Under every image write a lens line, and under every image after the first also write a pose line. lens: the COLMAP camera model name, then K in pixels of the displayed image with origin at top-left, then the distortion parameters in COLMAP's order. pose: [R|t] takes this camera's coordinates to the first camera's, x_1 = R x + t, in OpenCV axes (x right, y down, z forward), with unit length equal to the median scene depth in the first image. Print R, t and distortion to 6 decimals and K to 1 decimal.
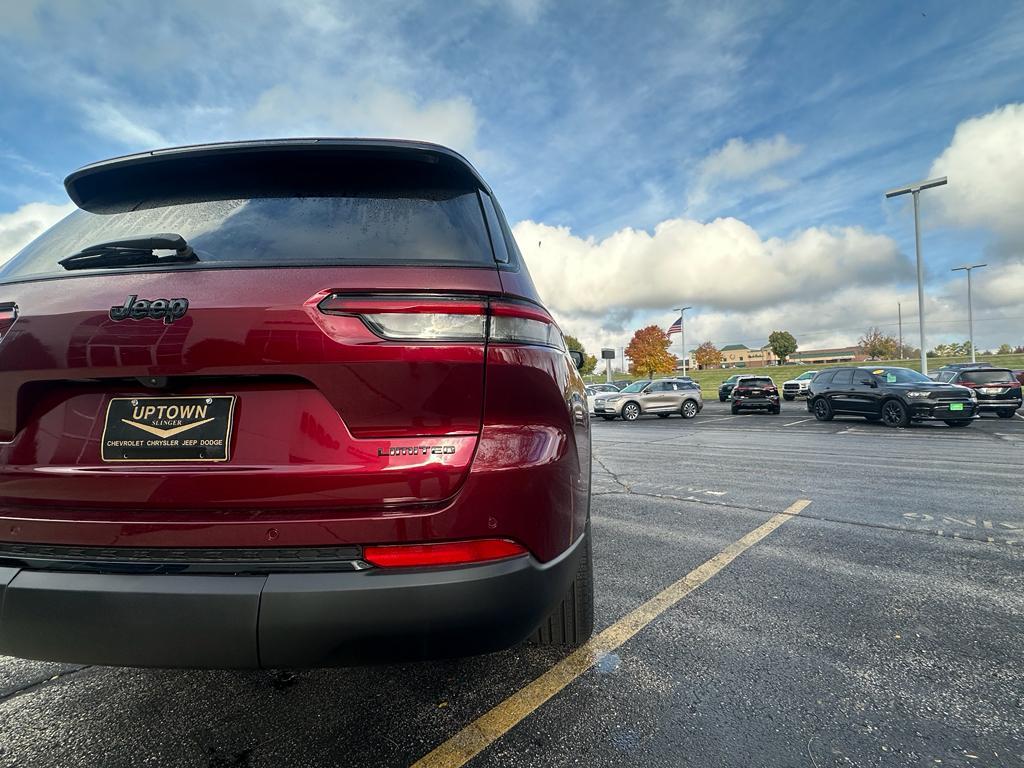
lens RADIAL K [[484.0, 0, 512.9], [0, 484.0, 385.9], [0, 0, 1]] dist [-0.003330, 0.000730]
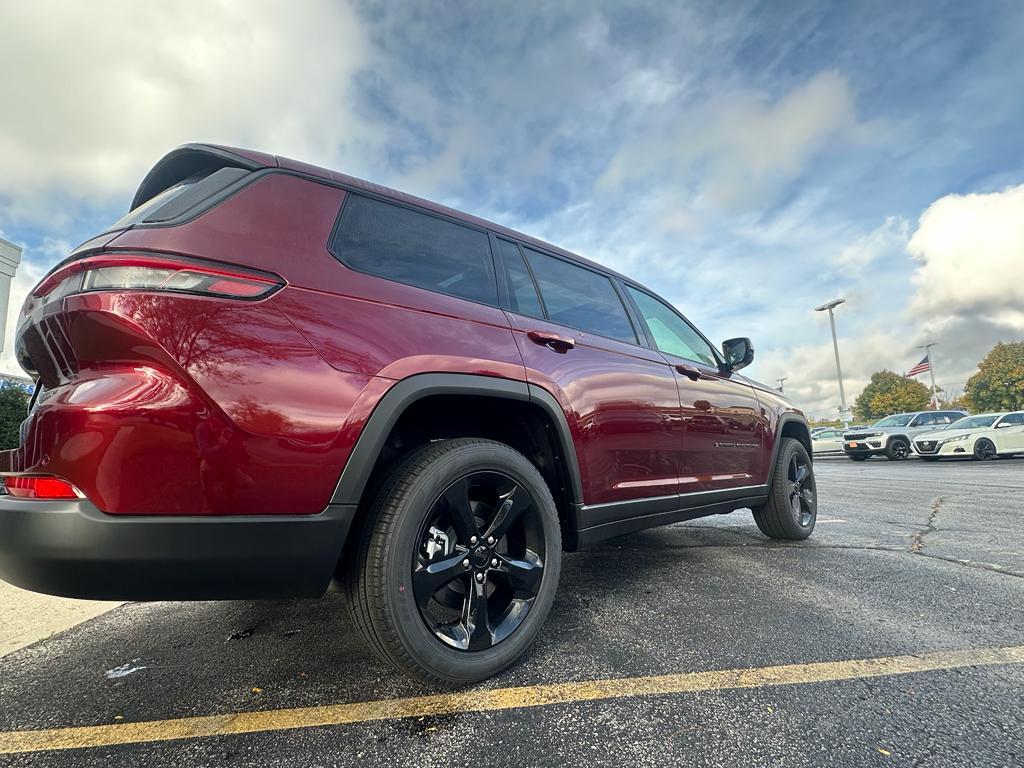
lens RADIAL K [[484.0, 0, 512.9], [0, 484.0, 385.9], [0, 0, 1]] dist [-0.003330, 0.000730]
pose [[0.747343, -0.099811, -0.656899, 0.951656], [0.039281, 0.993561, -0.106276, 0.178464], [0.663276, 0.053621, 0.746451, 0.592263]]
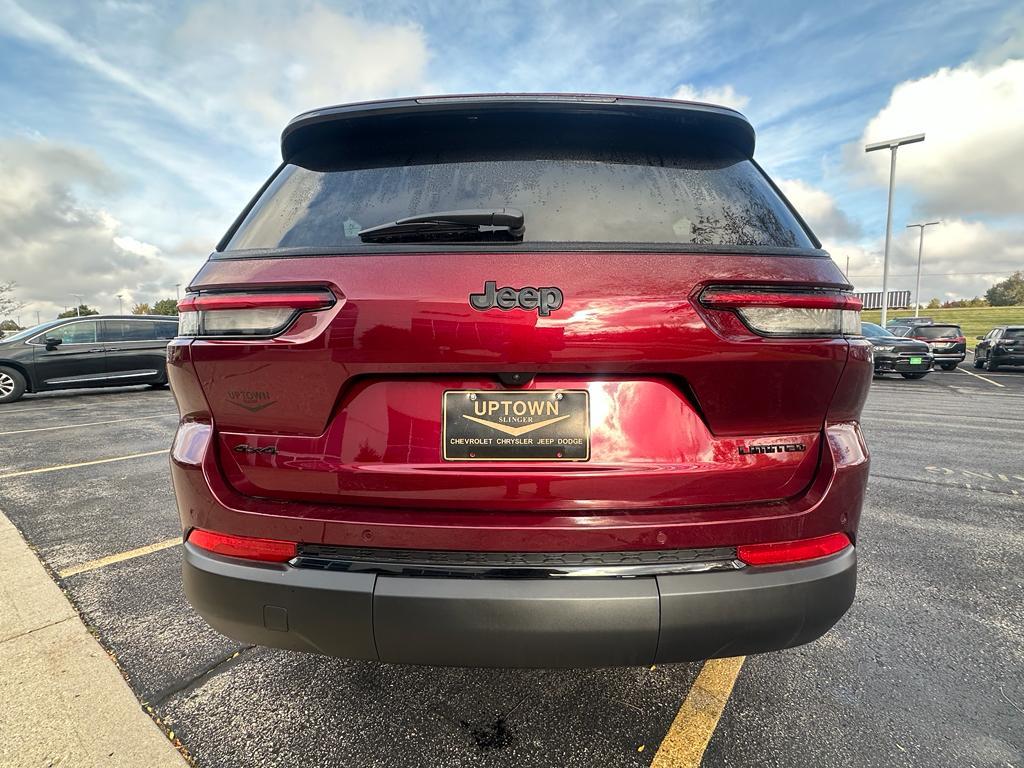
lens RADIAL K [[484.0, 0, 512.9], [0, 484.0, 385.9], [0, 0, 1]] dist [-0.003330, 0.000730]
pose [[0.996403, 0.007972, 0.084369, -0.550719], [-0.017562, 0.993378, 0.113544, -0.065097], [-0.082905, -0.114618, 0.989944, 0.055201]]
